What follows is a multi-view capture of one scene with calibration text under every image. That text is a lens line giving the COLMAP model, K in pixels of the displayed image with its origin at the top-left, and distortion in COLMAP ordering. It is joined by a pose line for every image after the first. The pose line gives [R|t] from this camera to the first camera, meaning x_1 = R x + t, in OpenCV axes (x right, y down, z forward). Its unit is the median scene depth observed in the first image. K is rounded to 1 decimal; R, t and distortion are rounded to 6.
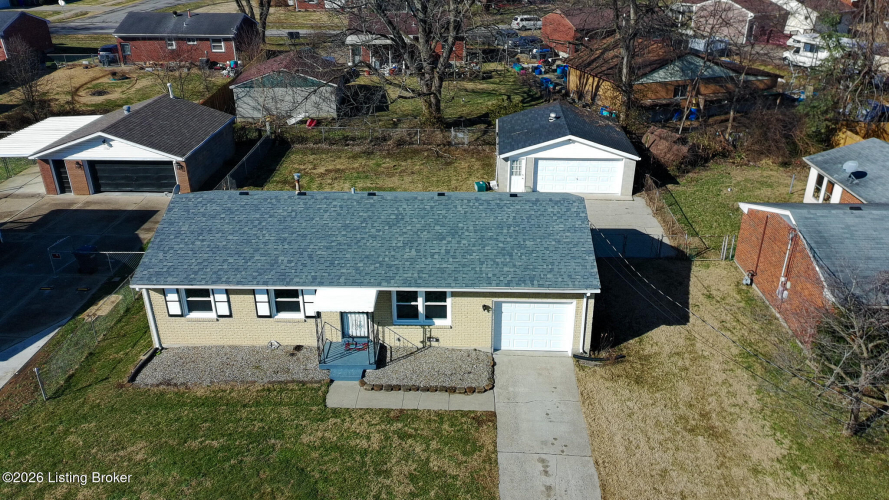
lens RADIAL K [[683.1, 0, 443.9], [0, 683.1, 248.6], [0, 0, 1]] dist [0.060269, -0.054968]
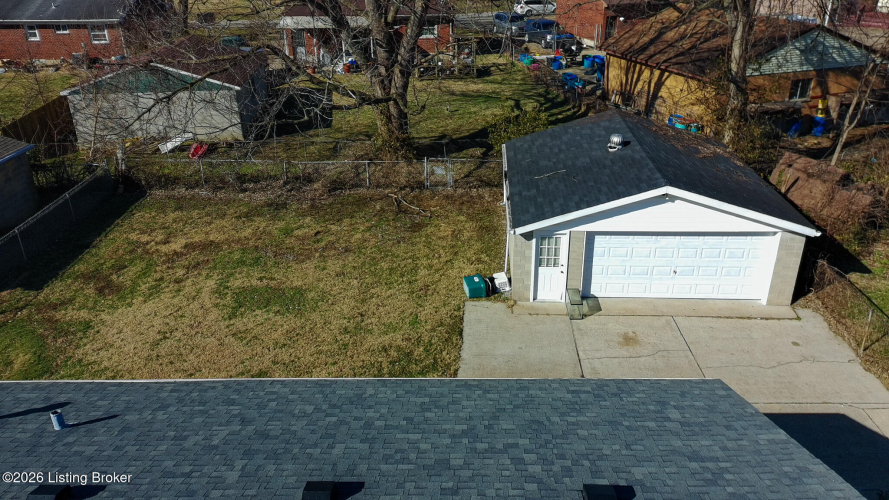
lens RADIAL K [[683.1, 0, 443.8], [0, 683.1, 248.7], [0, 0, 1]] dist [0.060269, -0.054968]
pose [[0.999878, -0.015528, 0.001822, 0.032769], [0.015537, 0.999866, -0.005223, -0.124569], [-0.001741, 0.005251, 0.999985, 0.544536]]
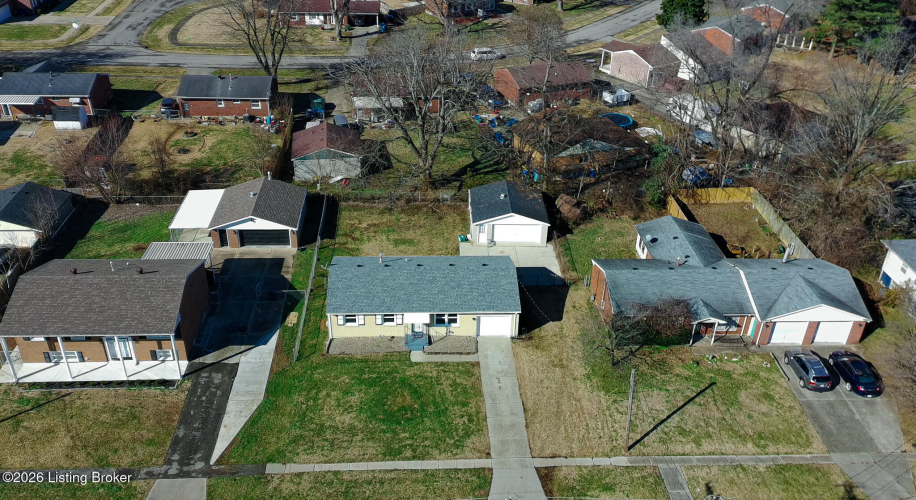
lens RADIAL K [[776.4, 0, 446.9], [0, 776.4, 284.7], [0, 0, 1]] dist [0.050529, -0.023956]
pose [[0.996605, -0.021631, 0.079440, -0.157035], [0.011814, 0.992457, 0.122025, -0.233092], [-0.081480, -0.120673, 0.989343, -1.060061]]
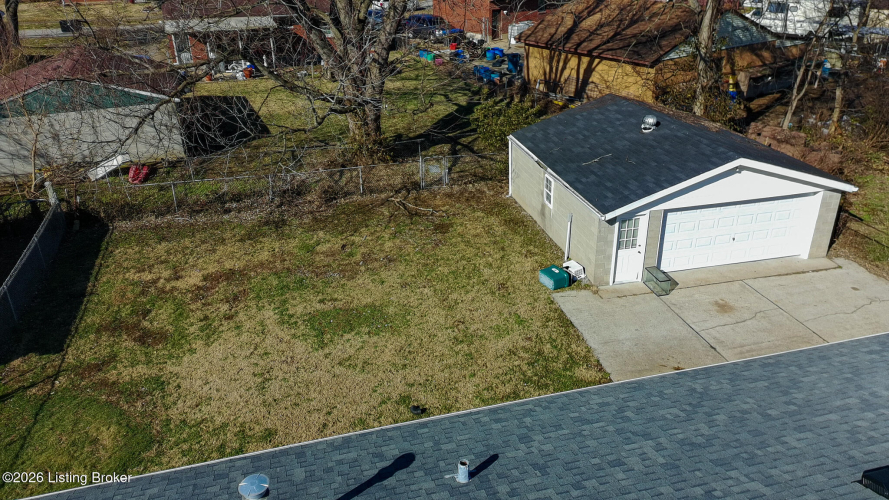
lens RADIAL K [[683.1, 0, 444.1], [0, 683.1, 251.4], [0, 0, 1]] dist [0.060269, -0.054968]
pose [[0.956900, -0.138271, 0.255388, -0.155748], [0.137982, 0.990250, 0.019138, -0.139671], [-0.255544, 0.016926, 0.966649, 0.585709]]
